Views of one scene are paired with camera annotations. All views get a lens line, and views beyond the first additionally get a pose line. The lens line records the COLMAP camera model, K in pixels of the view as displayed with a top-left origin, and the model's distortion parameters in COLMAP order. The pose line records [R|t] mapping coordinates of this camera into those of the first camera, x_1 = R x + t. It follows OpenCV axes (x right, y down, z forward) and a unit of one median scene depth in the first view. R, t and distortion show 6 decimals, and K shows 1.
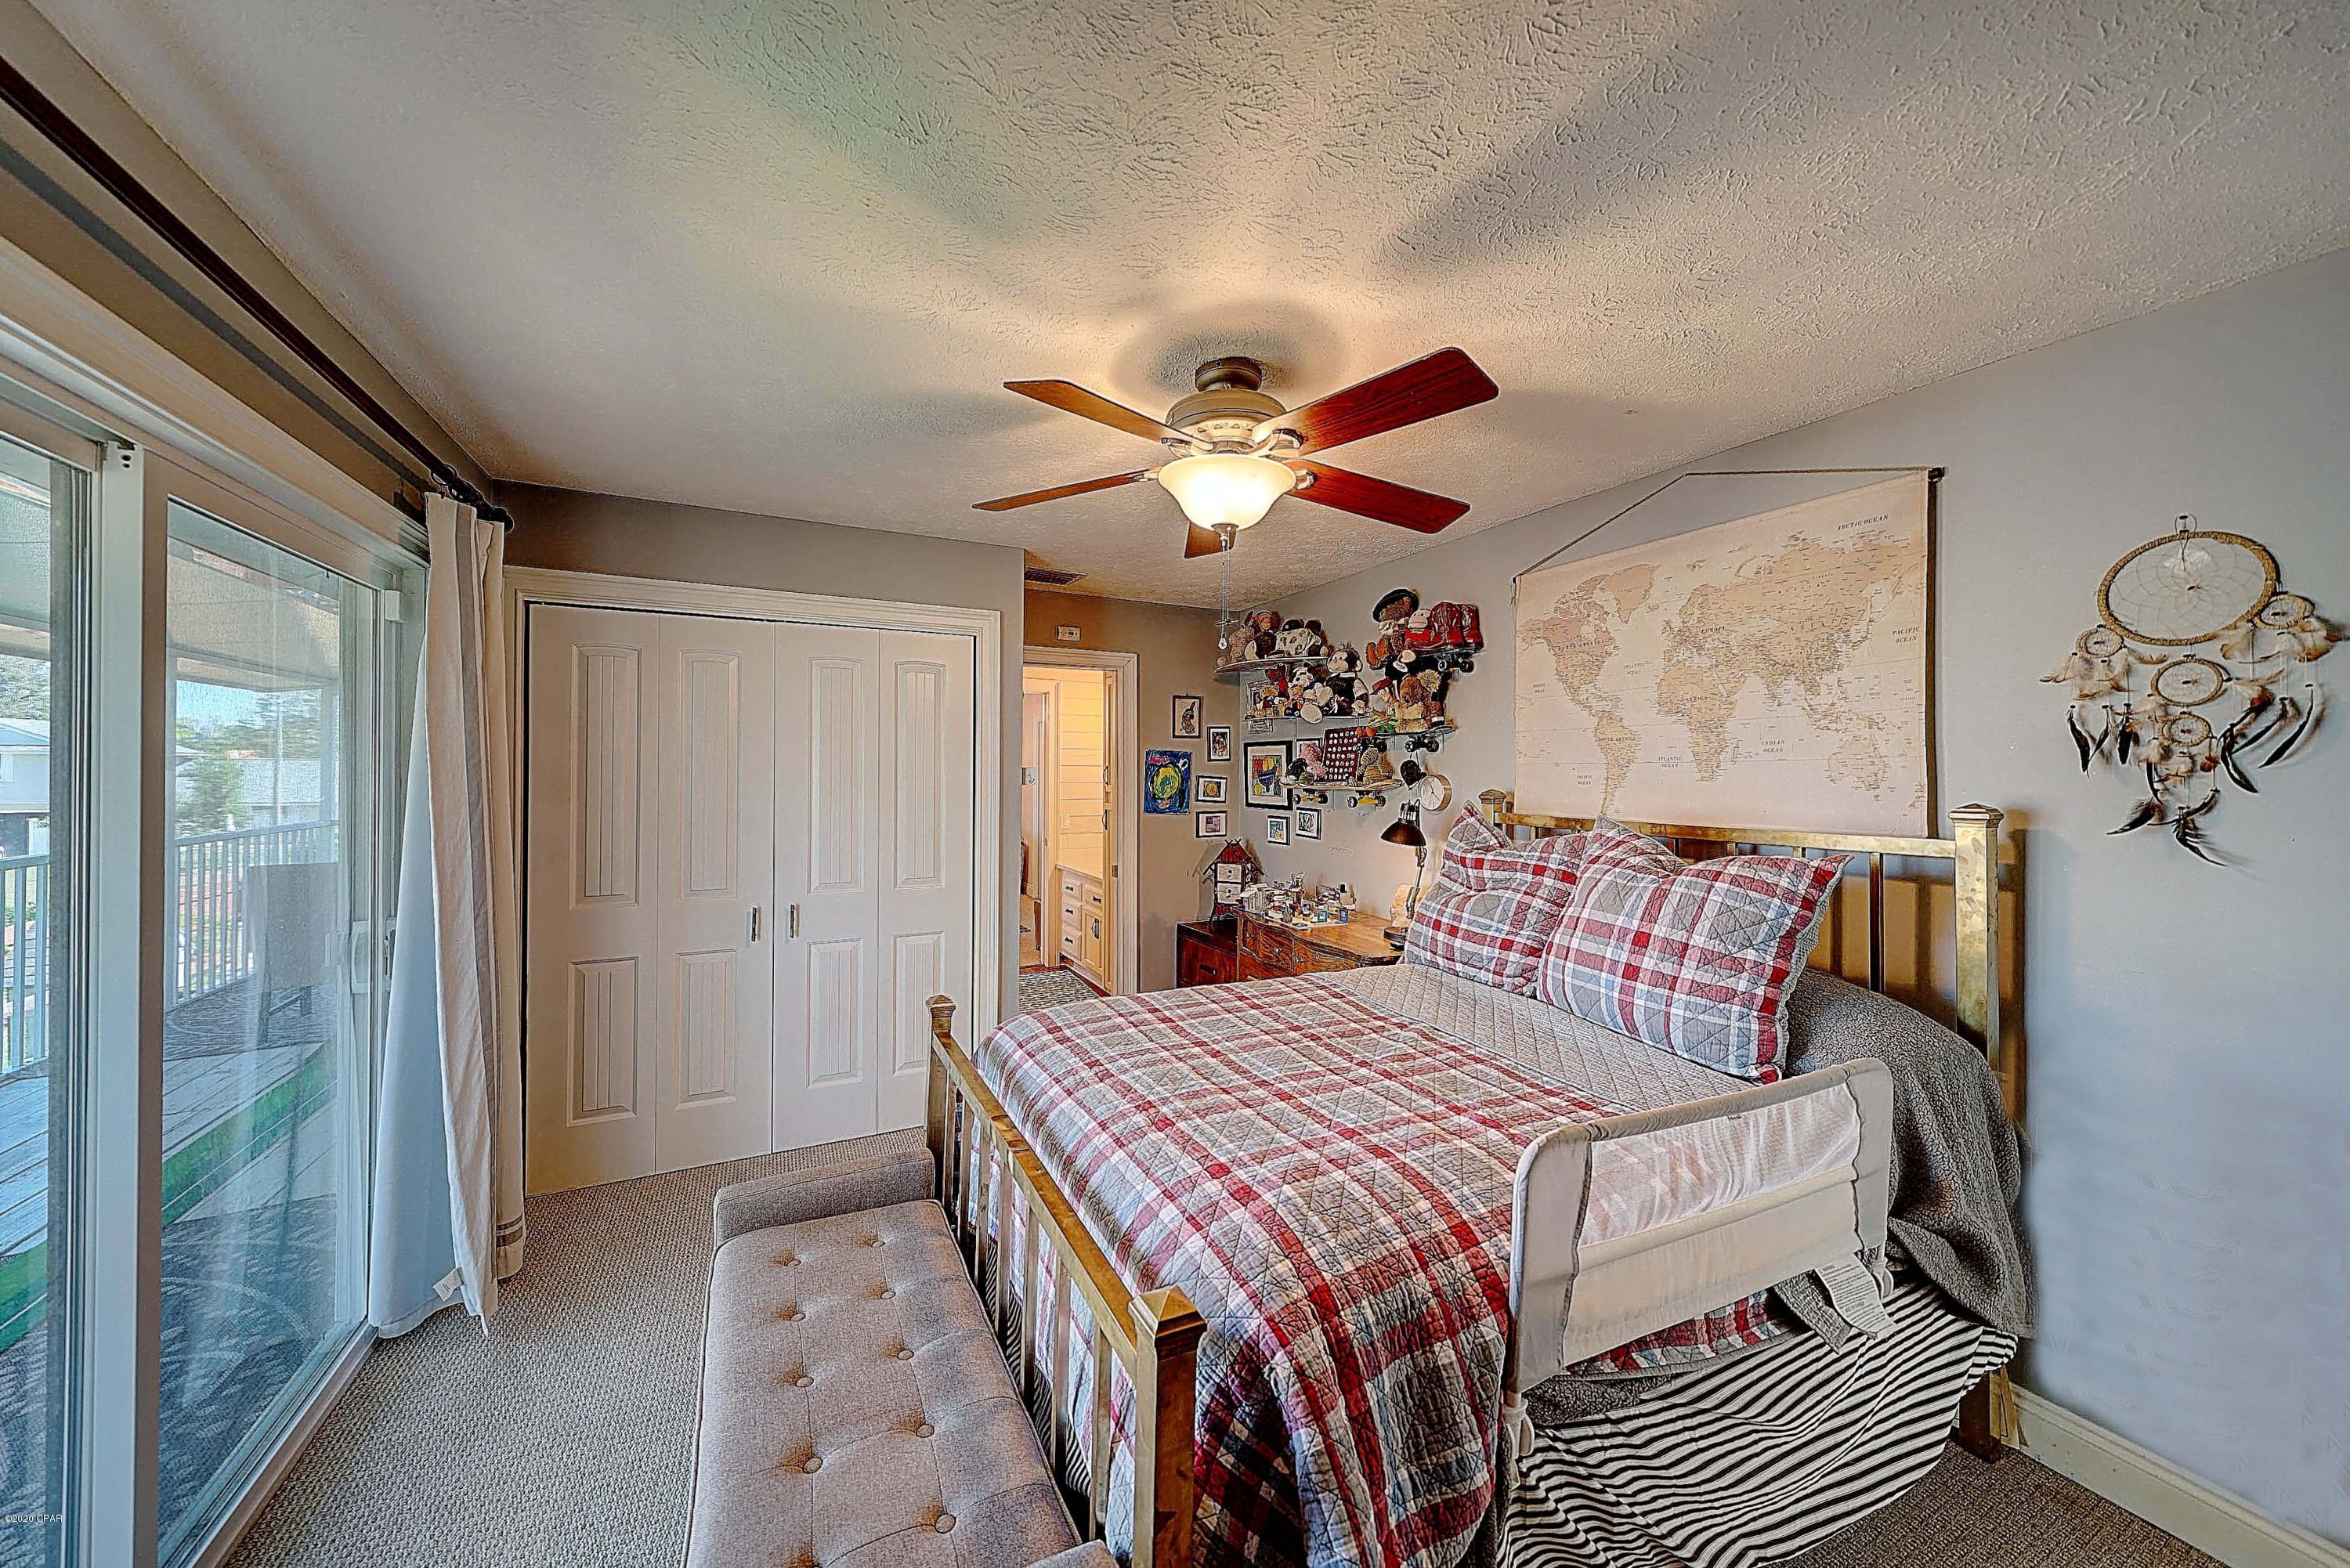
lens RADIAL K [[807.0, 0, 1122.6], [0, 807.0, 770.4], [0, 0, 1]] dist [0.008326, 0.000193]
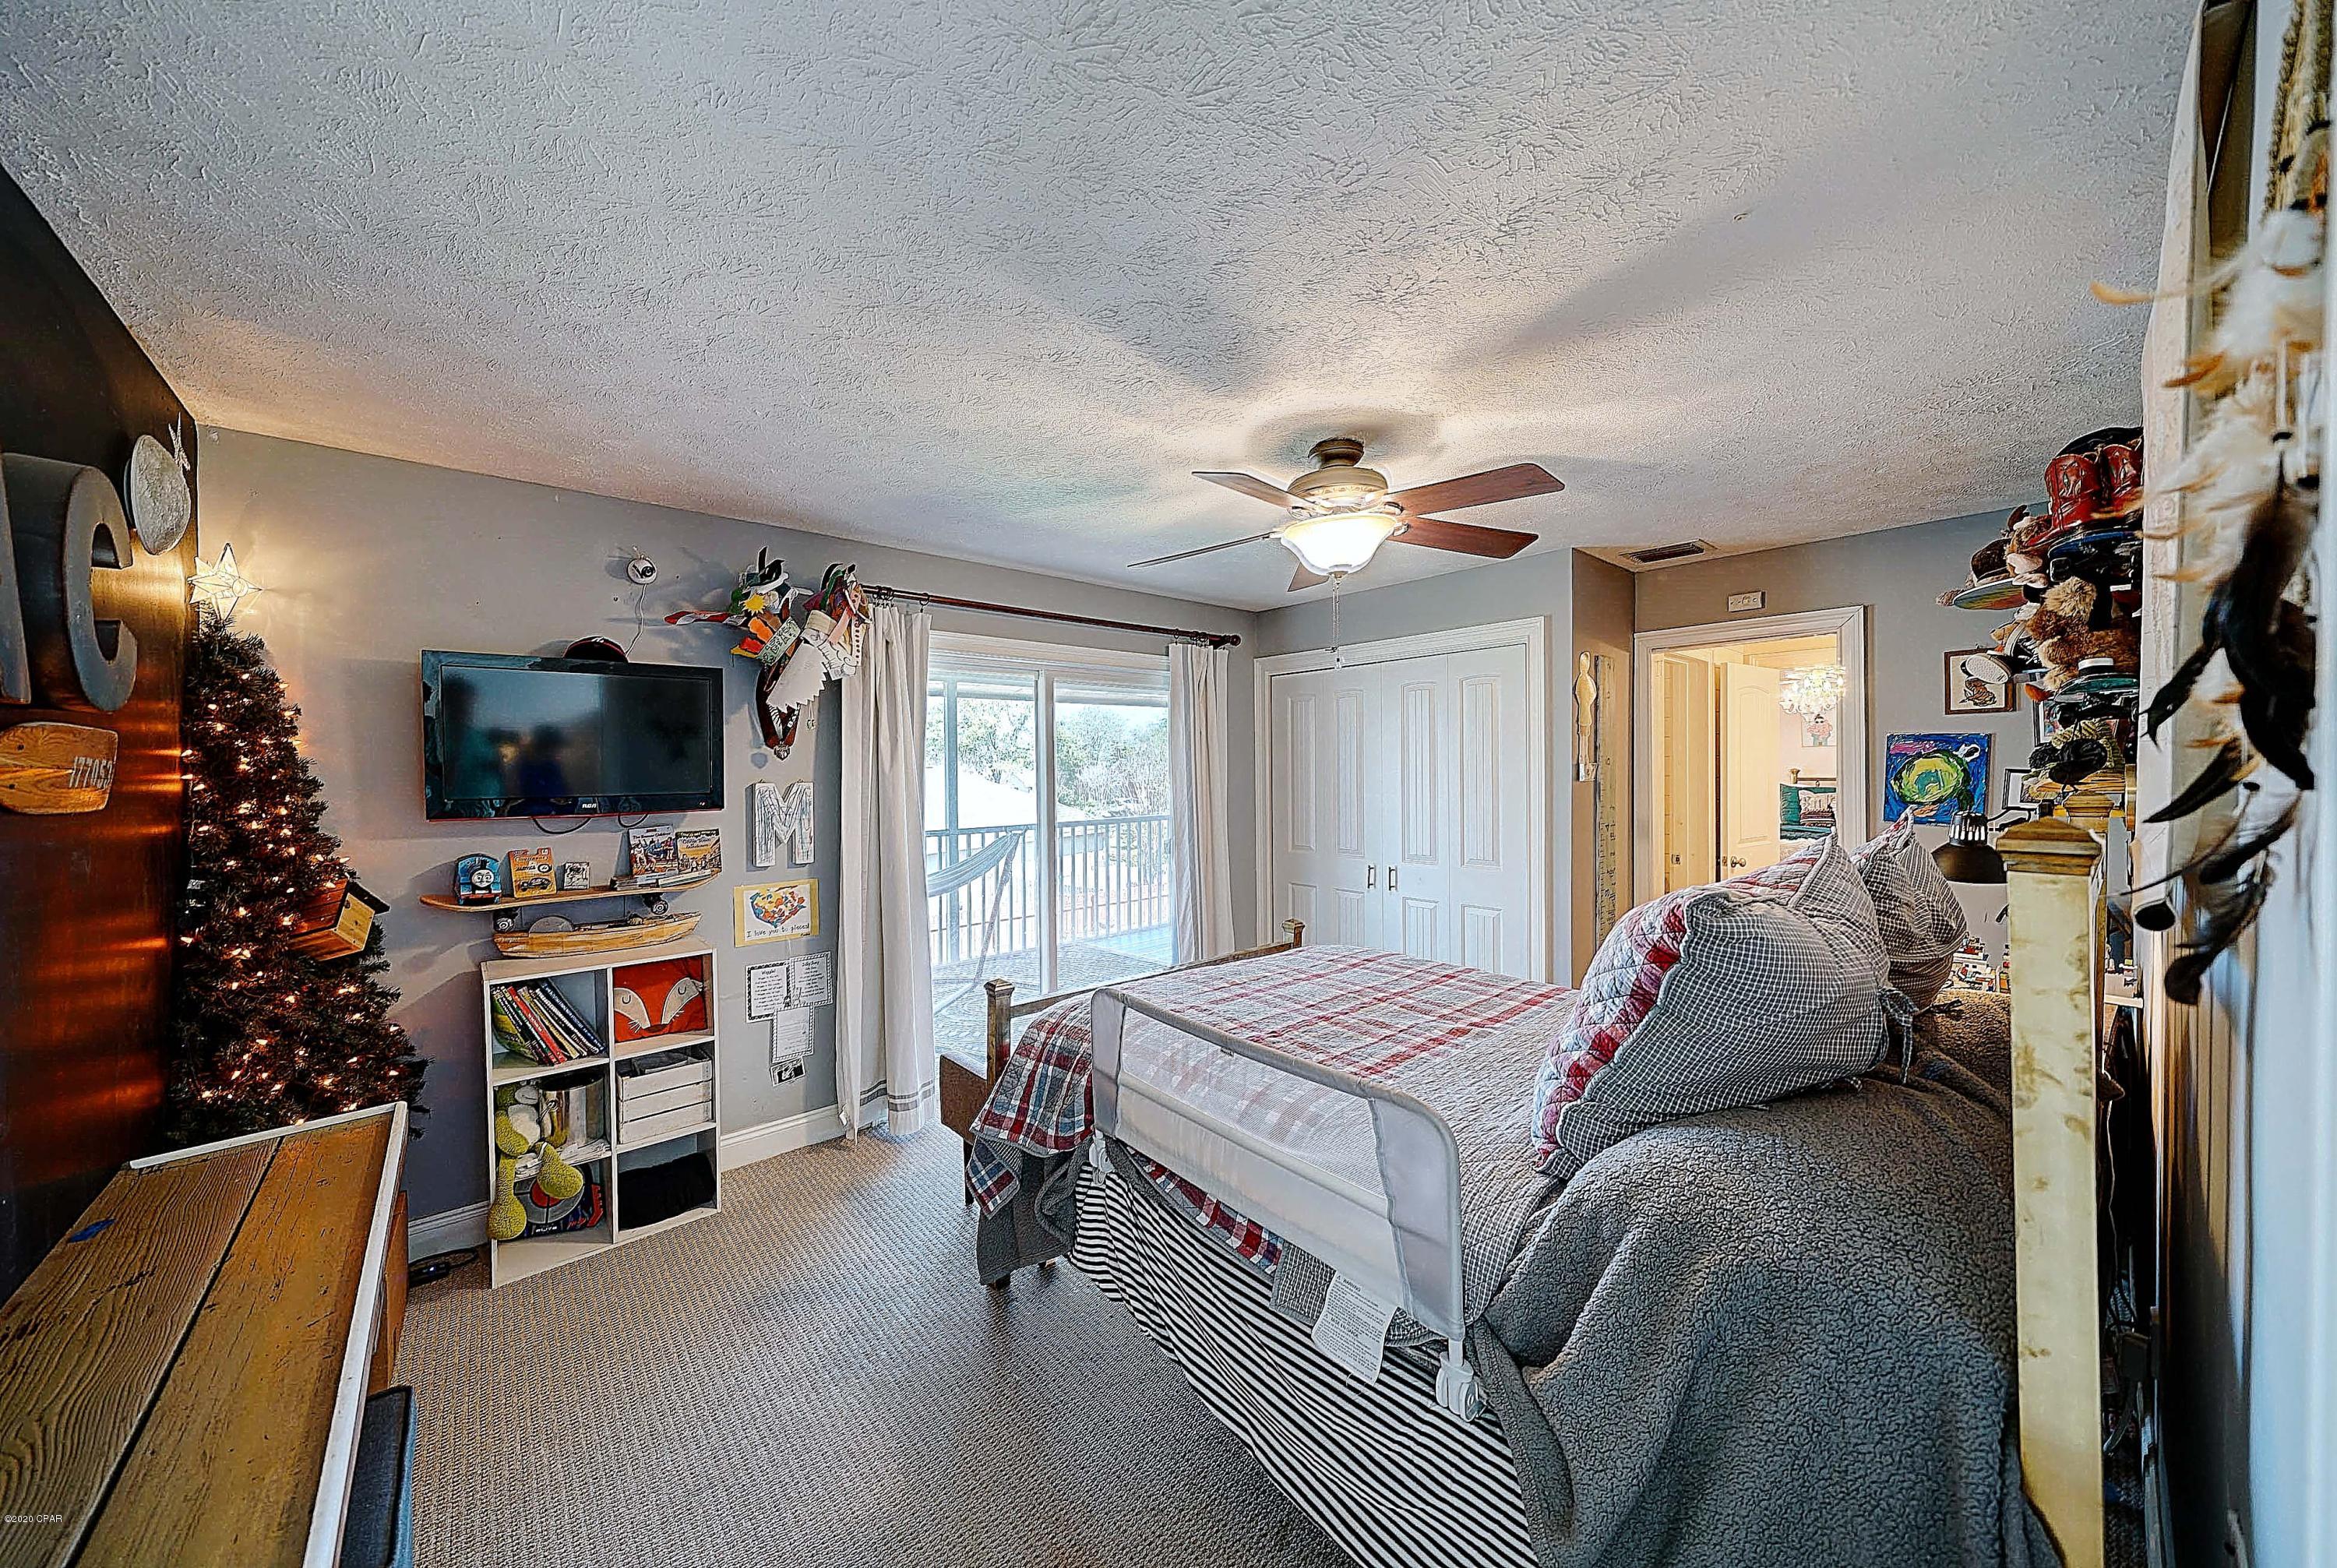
lens RADIAL K [[802.6, 0, 1155.7], [0, 802.6, 780.6], [0, 0, 1]] dist [0.008326, 0.000193]
pose [[0.287007, 0.005865, -0.957911, 1.162025], [0.009677, 0.999912, 0.009022, 0.006555], [0.957880, -0.011859, 0.286925, 0.346799]]
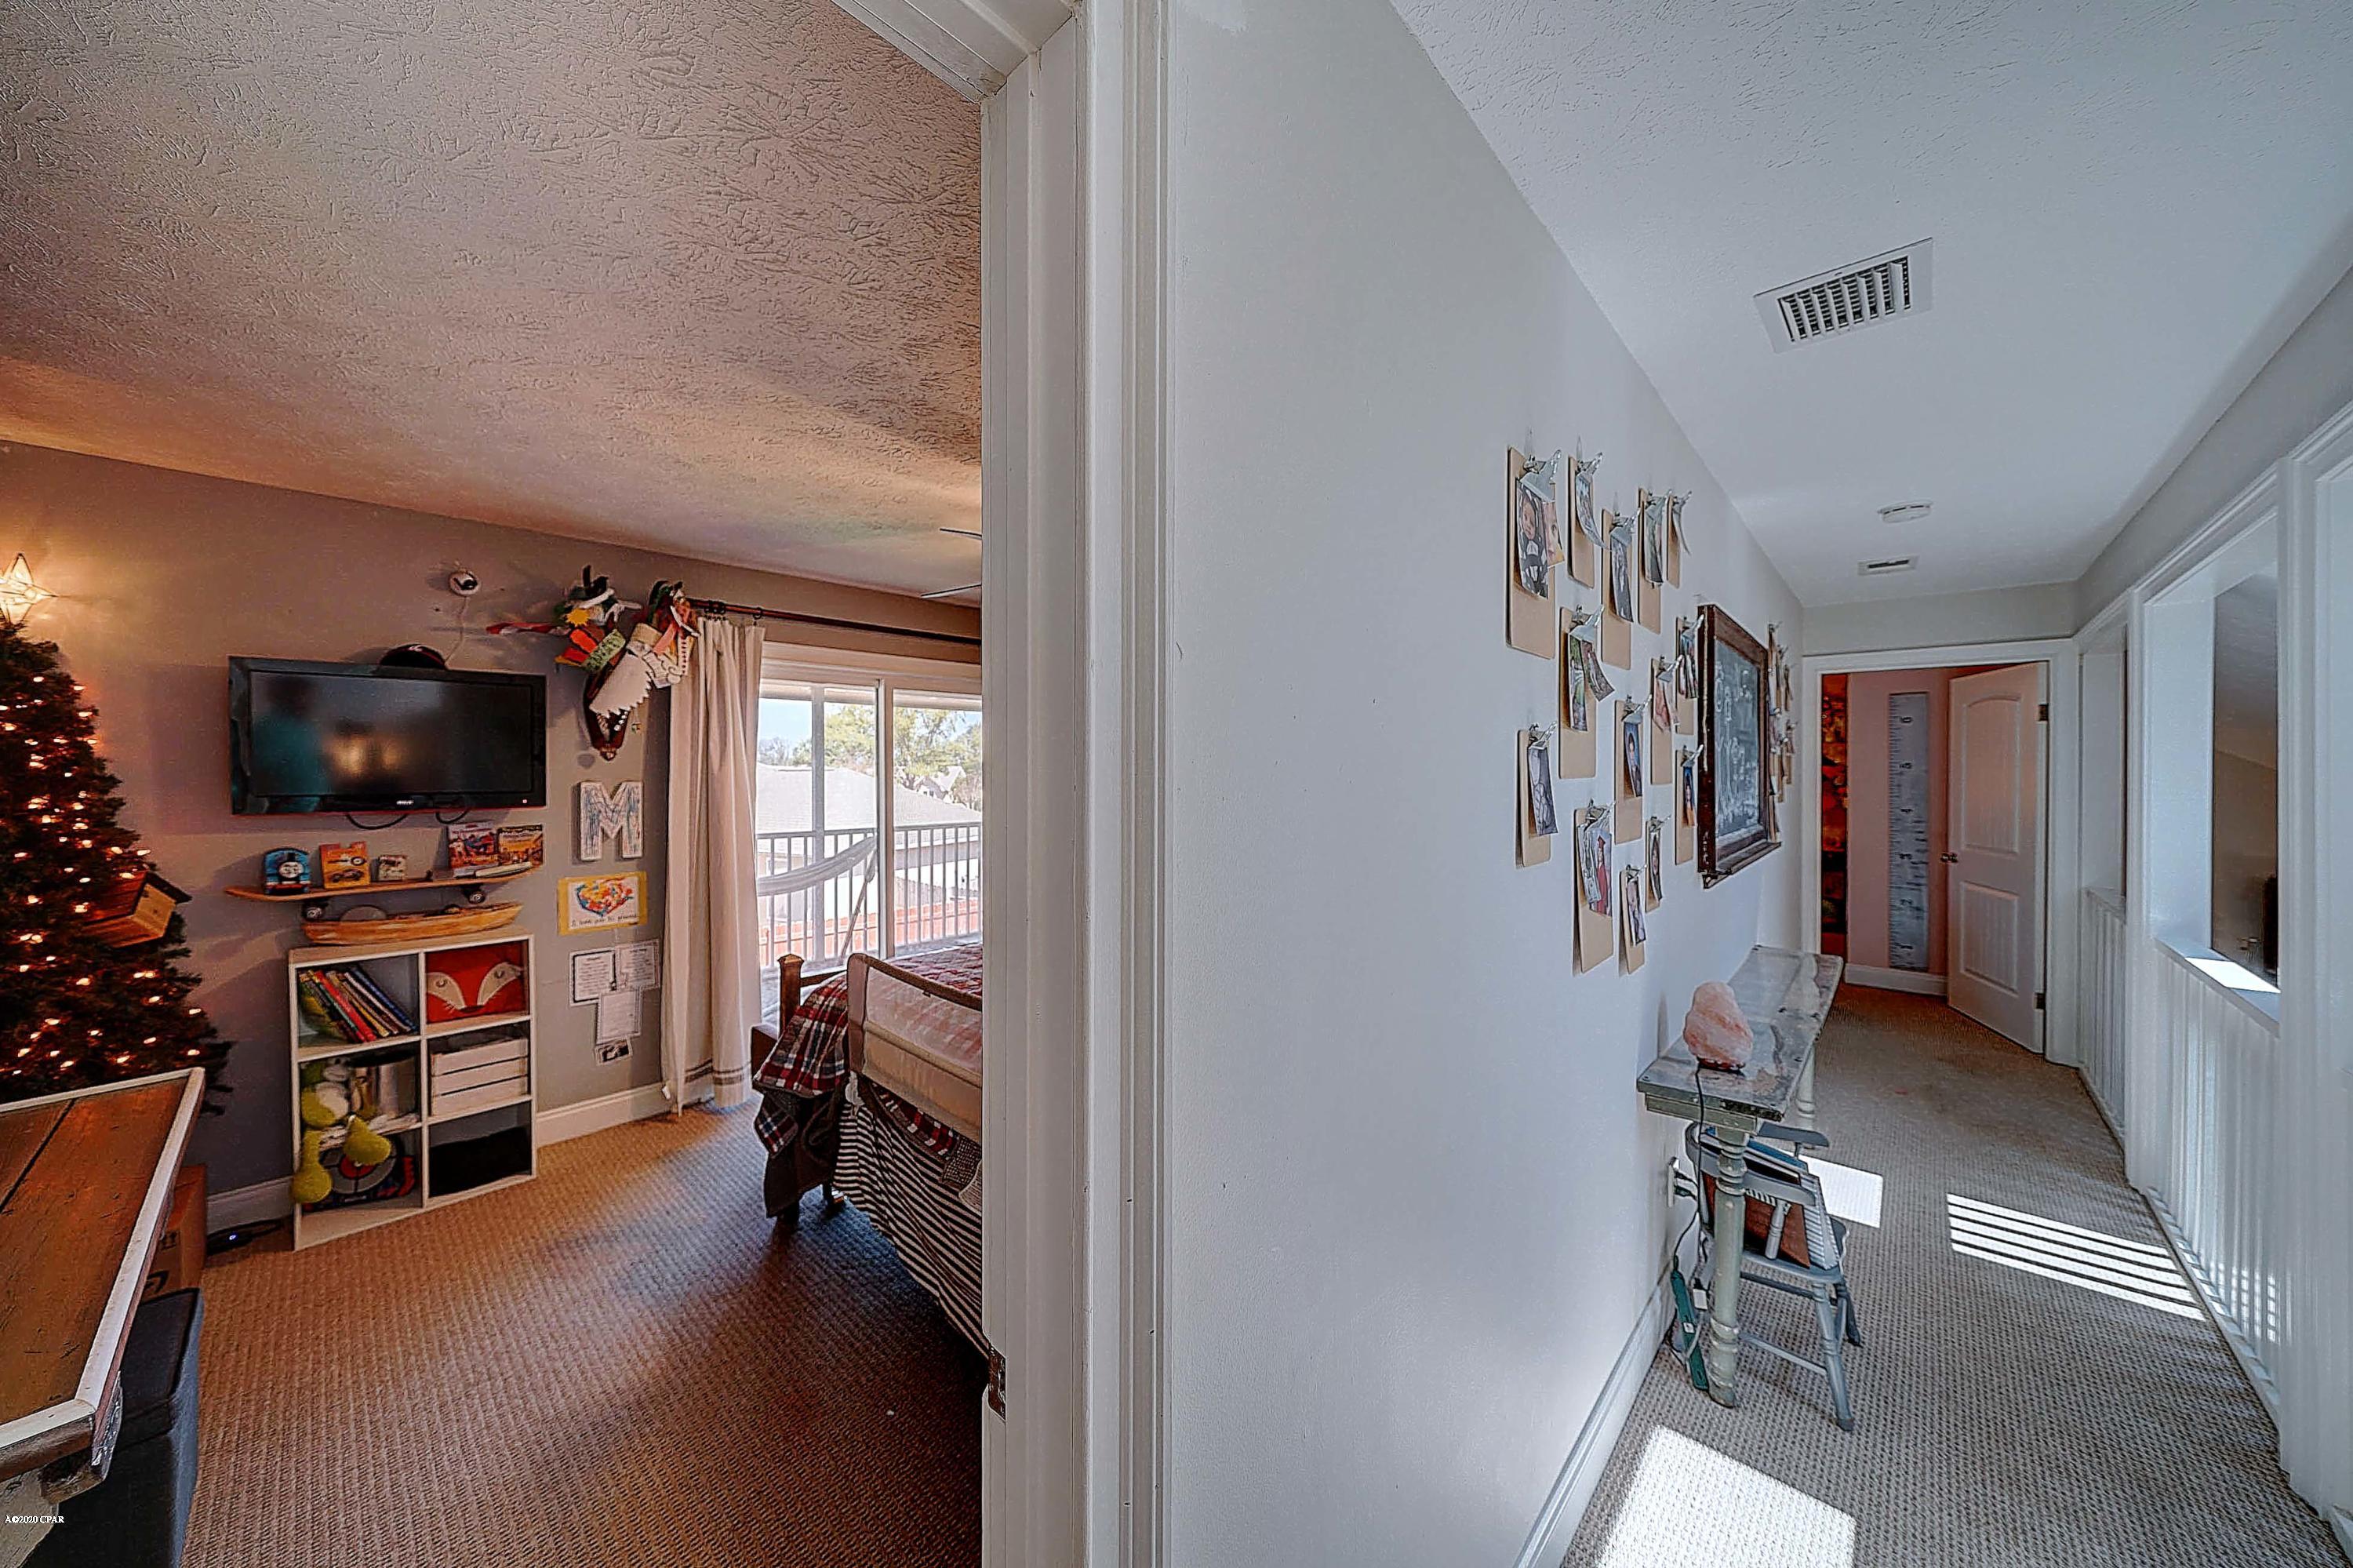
lens RADIAL K [[808.2, 0, 1172.2], [0, 808.2, 779.5], [0, 0, 1]] dist [0.008326, 0.000193]
pose [[0.389418, 0.002337, -0.921058, 1.465142], [0.003332, 0.999987, 0.003946, 0.008982], [0.921055, -0.004605, 0.389405, 0.516386]]
